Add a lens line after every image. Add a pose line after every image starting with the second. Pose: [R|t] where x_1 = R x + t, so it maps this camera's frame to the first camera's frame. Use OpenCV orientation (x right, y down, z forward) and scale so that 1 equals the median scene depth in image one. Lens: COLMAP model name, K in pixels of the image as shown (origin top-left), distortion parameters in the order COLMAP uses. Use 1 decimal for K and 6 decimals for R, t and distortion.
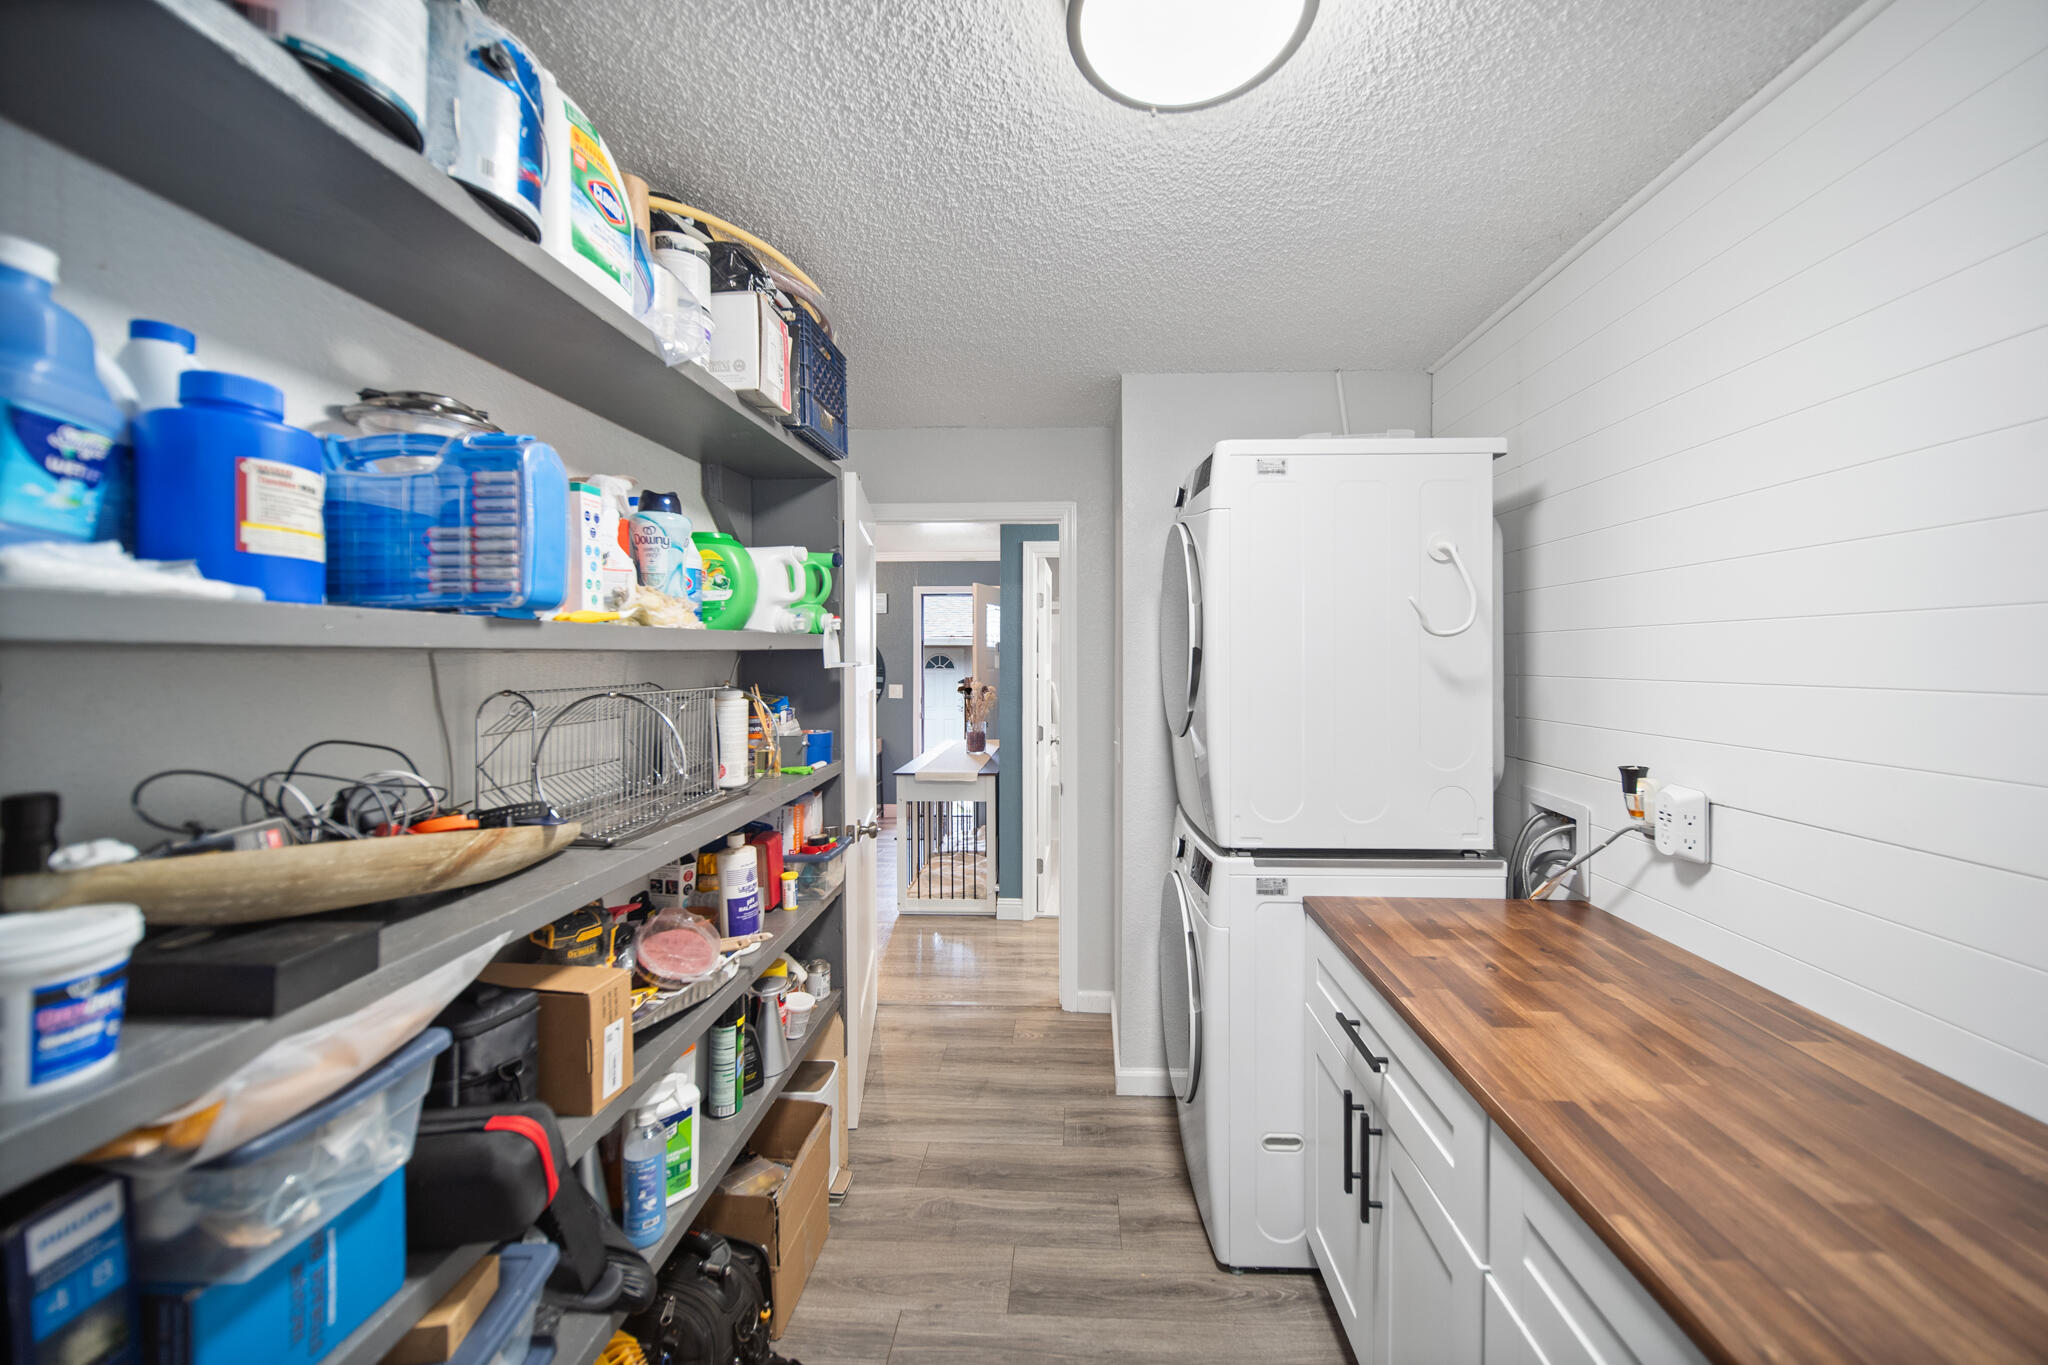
lens RADIAL K [[737.0, 0, 1032.6], [0, 737.0, 657.0], [0, 0, 1]] dist [-0.009379, -0.000165]
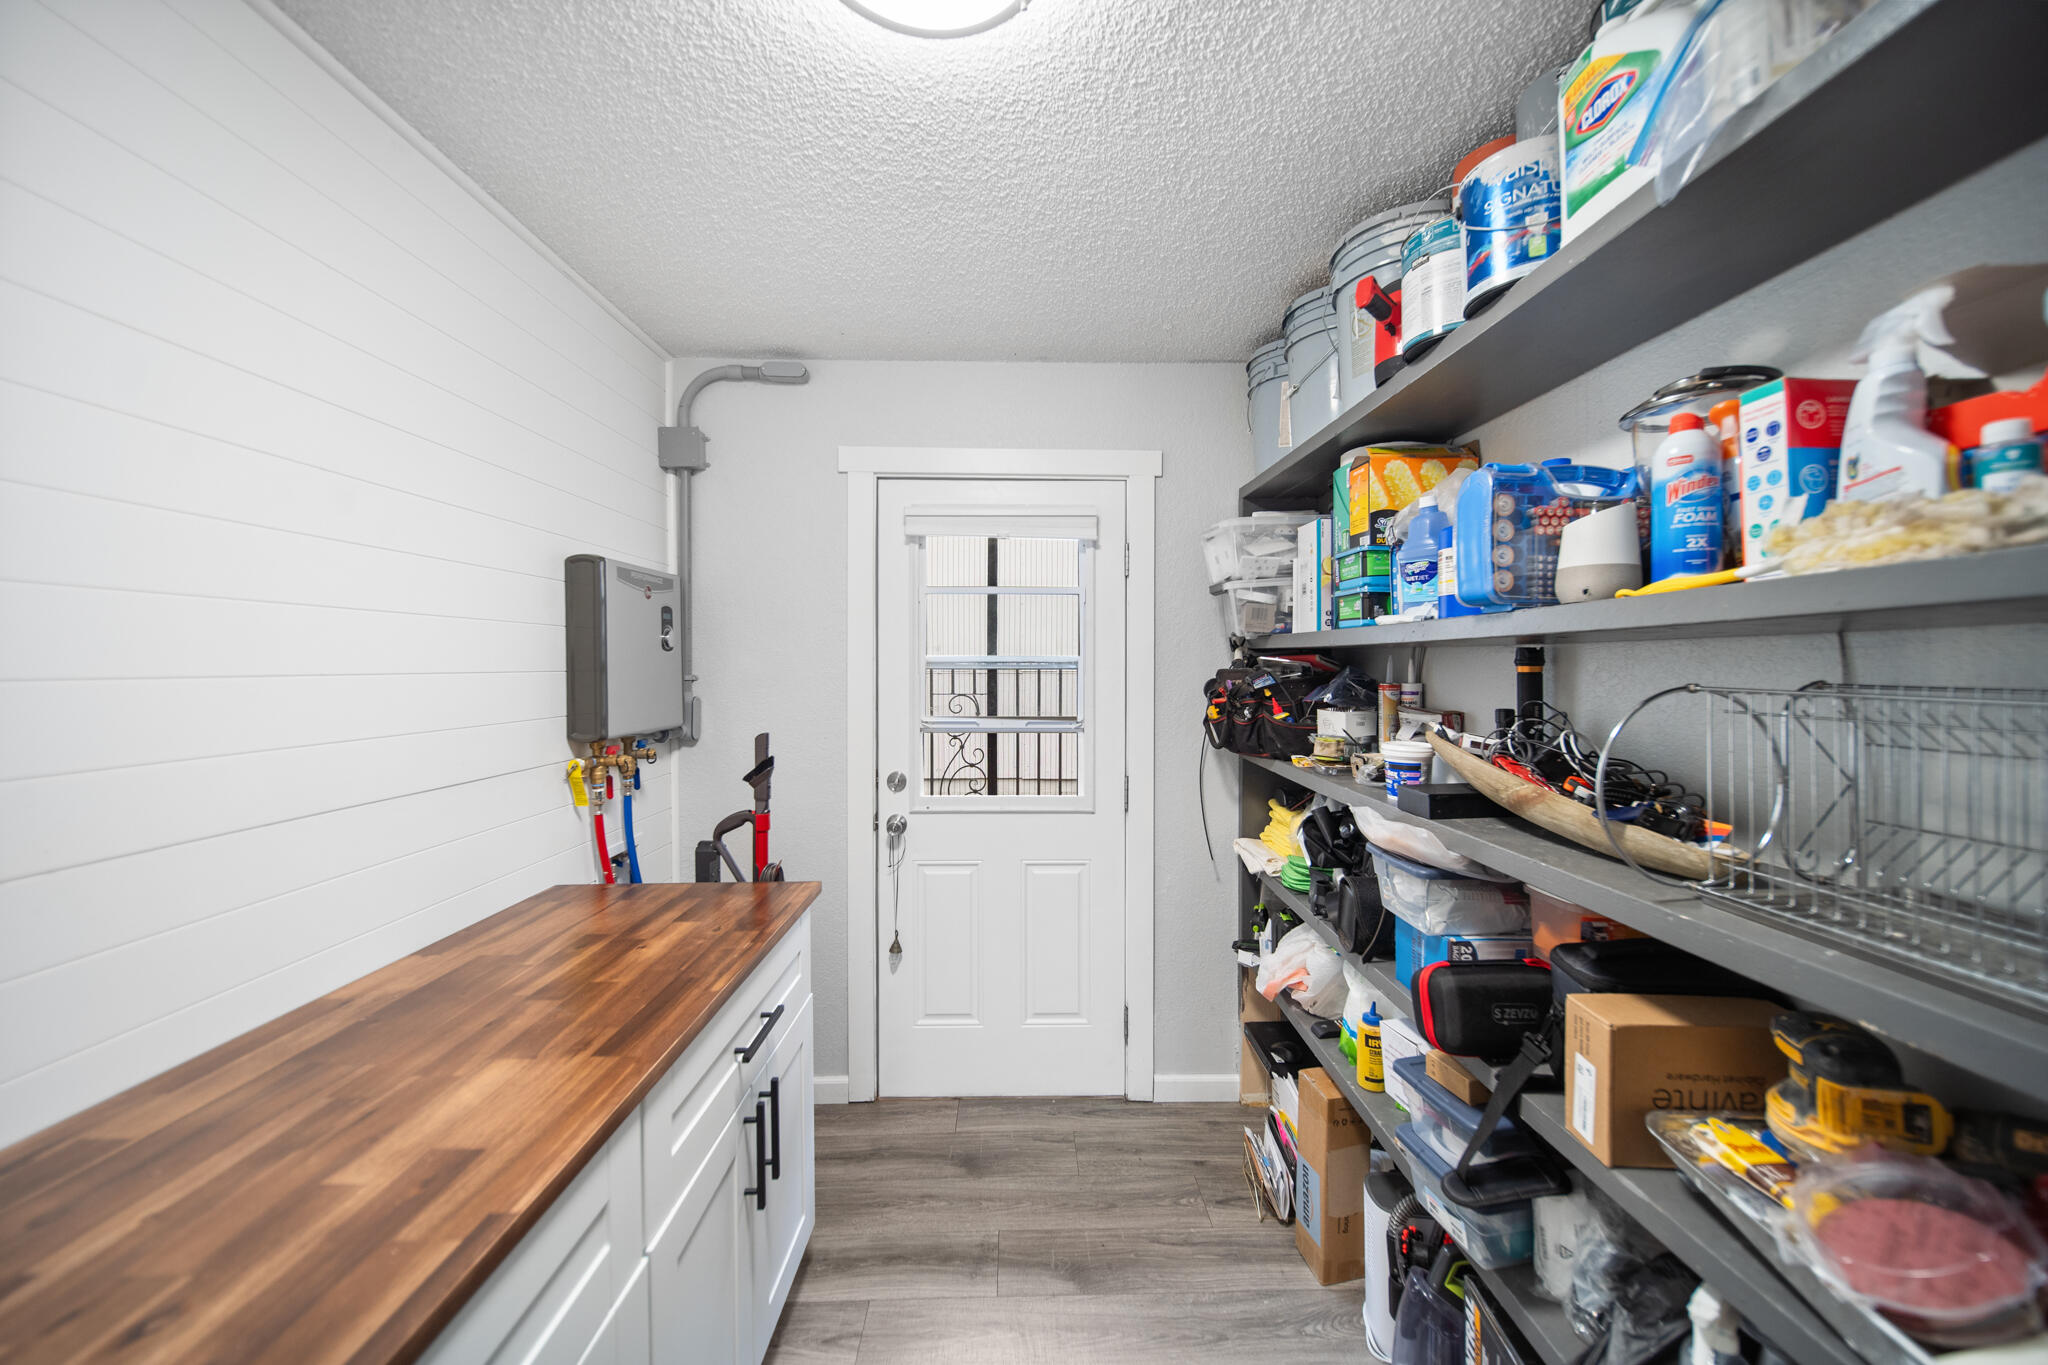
lens RADIAL K [[737.0, 0, 1032.6], [0, 737.0, 657.0], [0, 0, 1]] dist [-0.009379, -0.000165]
pose [[-0.997110, 0.001884, -0.075943, 0.153341], [0.002275, 0.999985, -0.005062, 0.024852], [0.075932, -0.005220, -0.997099, 1.889566]]
